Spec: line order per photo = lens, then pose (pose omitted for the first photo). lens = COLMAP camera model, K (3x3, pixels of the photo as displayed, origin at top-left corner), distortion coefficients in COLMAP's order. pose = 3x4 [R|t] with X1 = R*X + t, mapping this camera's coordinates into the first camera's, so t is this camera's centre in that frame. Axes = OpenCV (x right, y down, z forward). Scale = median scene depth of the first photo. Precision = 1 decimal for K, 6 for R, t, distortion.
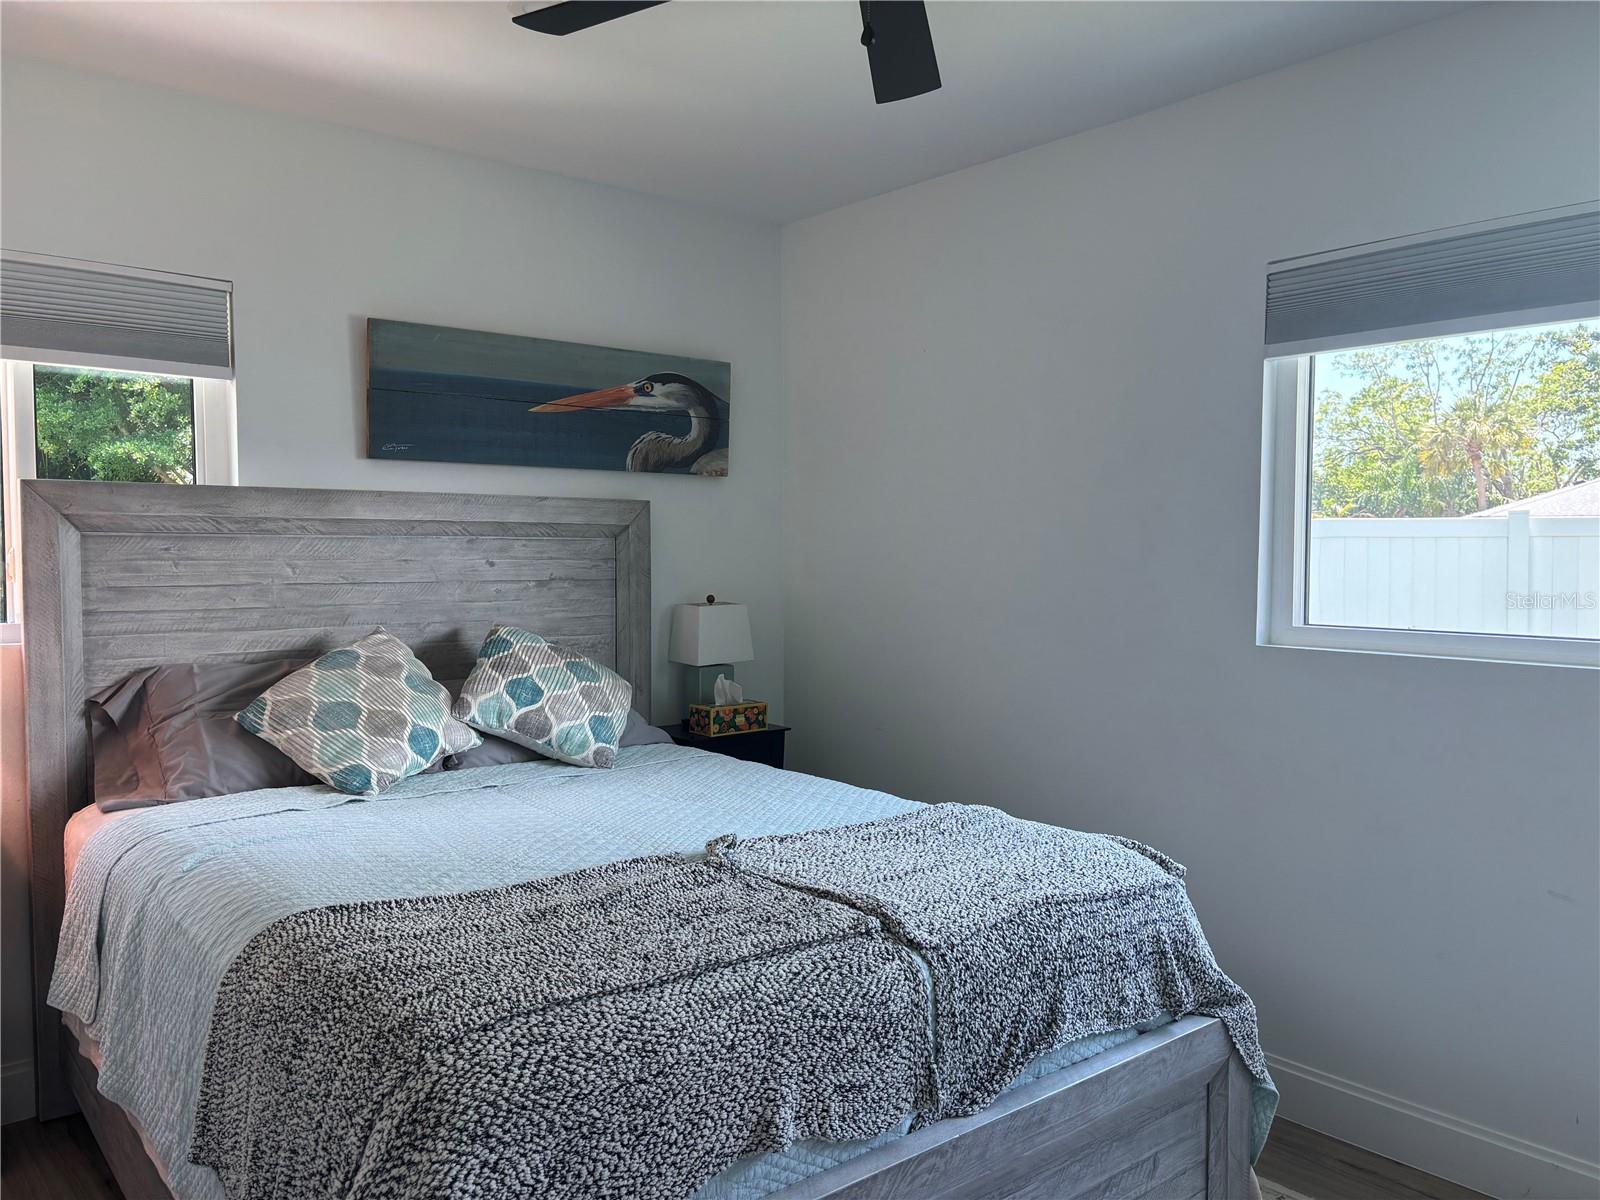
lens RADIAL K [[1210.4, 0, 802.7], [0, 1210.4, 602.1], [0, 0, 1]] dist [0.049944, -0.047183]
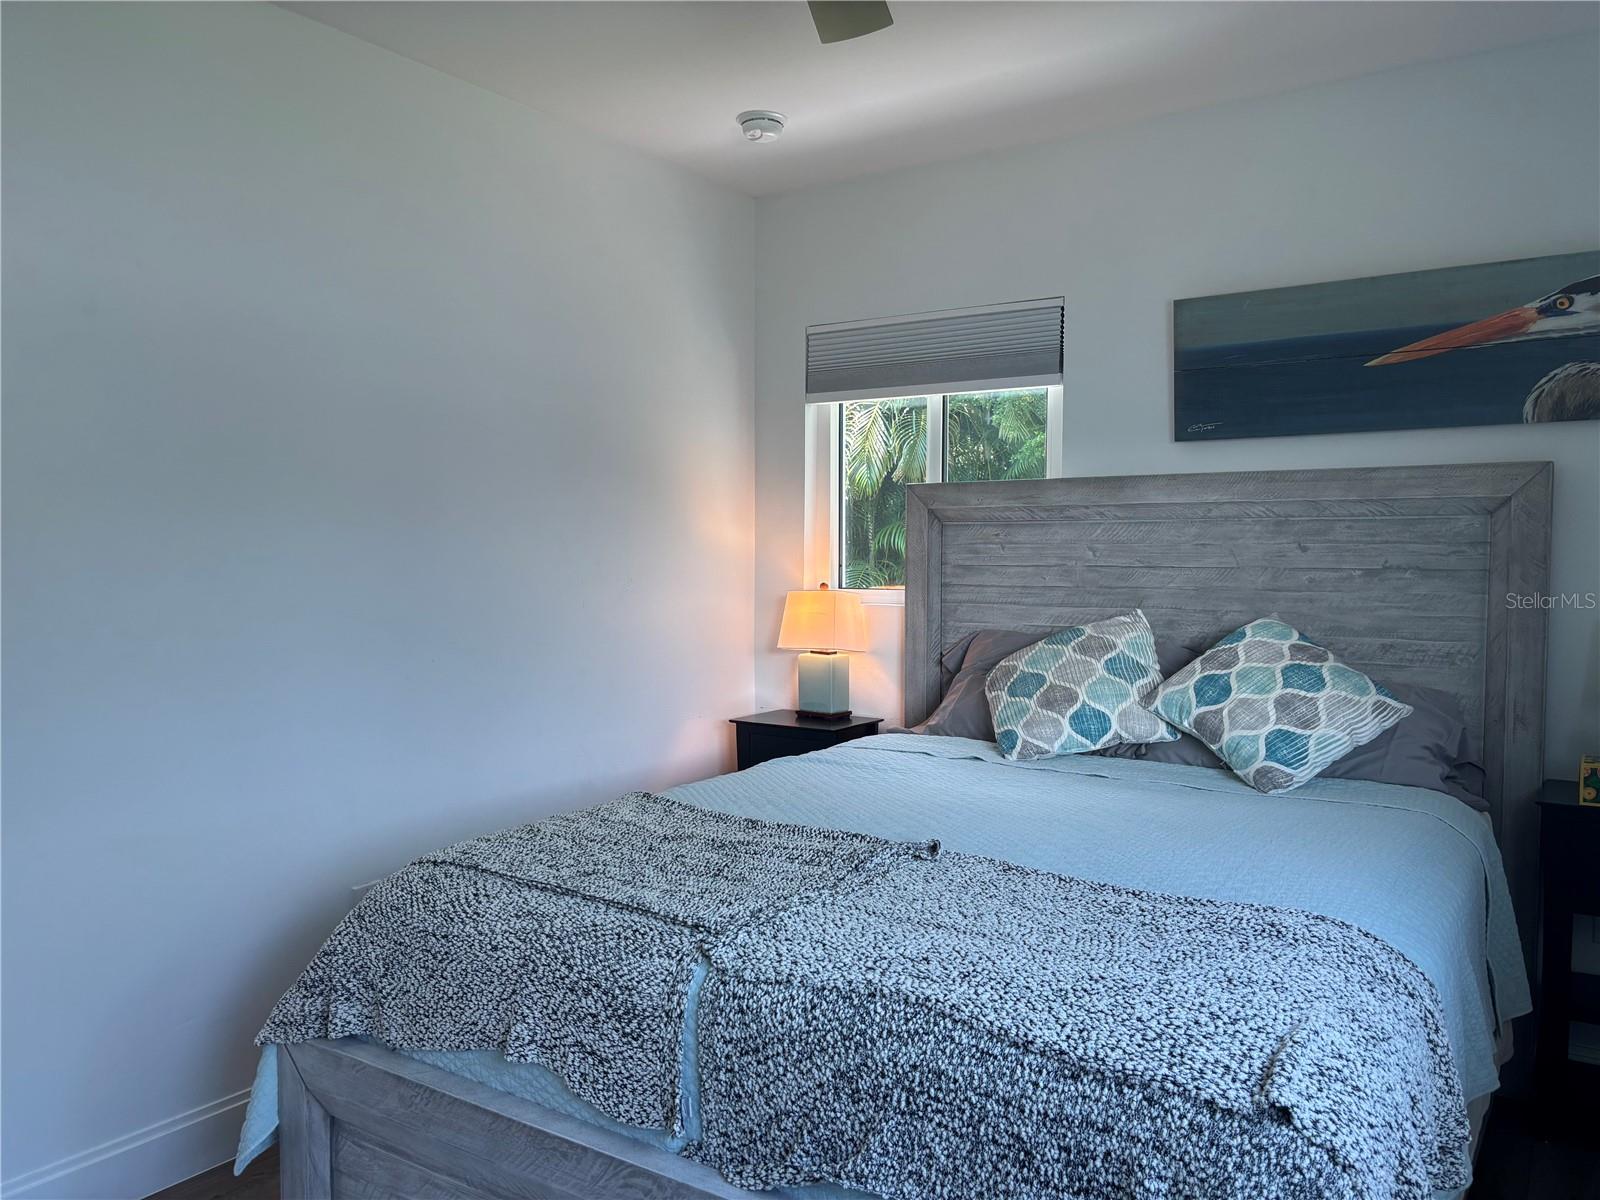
lens RADIAL K [[1210.4, 0, 806.5], [0, 1210.4, 596.8], [0, 0, 1]] dist [0.049944, -0.047183]
pose [[0.279618, 0.037190, -0.959391, 0.548055], [-0.041618, 0.998780, 0.026587, -0.005804], [0.959209, 0.032493, 0.280825, 0.461209]]
